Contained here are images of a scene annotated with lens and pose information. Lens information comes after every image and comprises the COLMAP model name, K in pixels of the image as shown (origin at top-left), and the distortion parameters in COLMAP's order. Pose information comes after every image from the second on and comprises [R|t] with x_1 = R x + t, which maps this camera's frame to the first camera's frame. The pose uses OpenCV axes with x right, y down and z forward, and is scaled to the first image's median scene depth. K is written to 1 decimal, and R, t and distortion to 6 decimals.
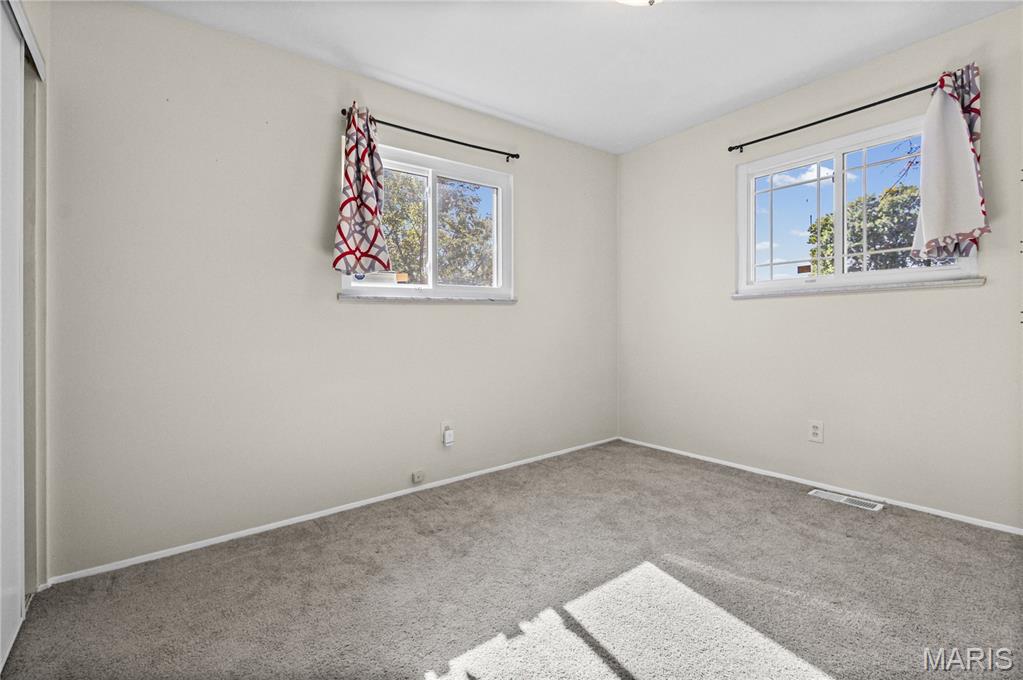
lens RADIAL K [[486.7, 0, 540.6], [0, 486.7, 339.5], [0, 0, 1]] dist [-0.015391, -0.001818]
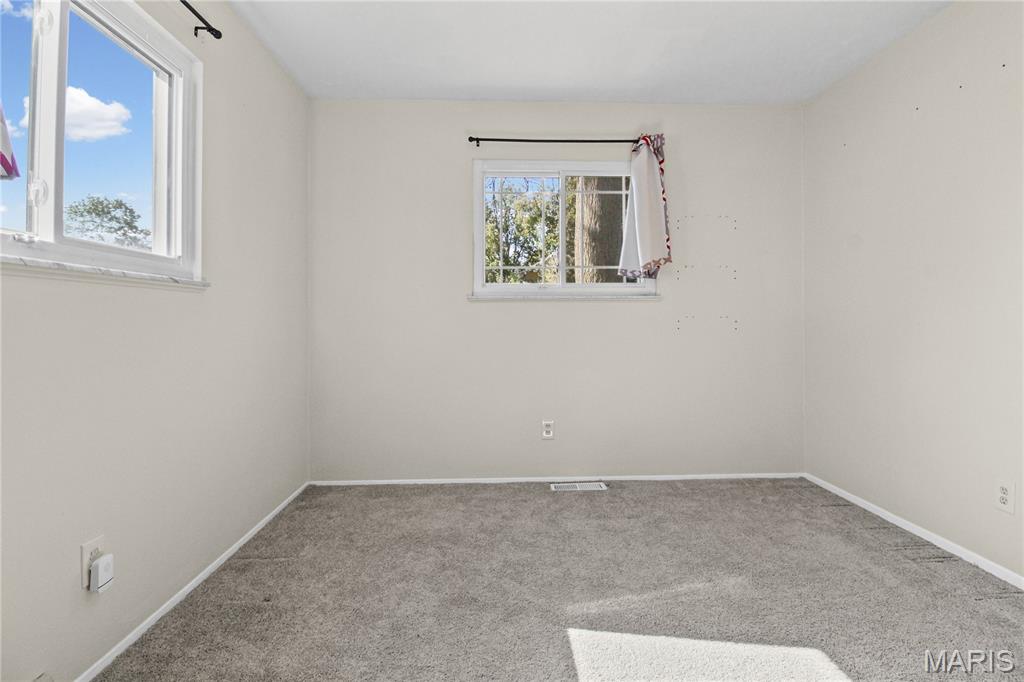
lens RADIAL K [[487.2, 0, 513.6], [0, 487.2, 332.1], [0, 0, 1]] dist [-0.015391, -0.001818]
pose [[0.580551, -0.002045, 0.814221, -0.382930], [0.017444, 0.999799, -0.009927, -0.016572], [-0.814037, 0.019967, 0.580469, 0.485673]]
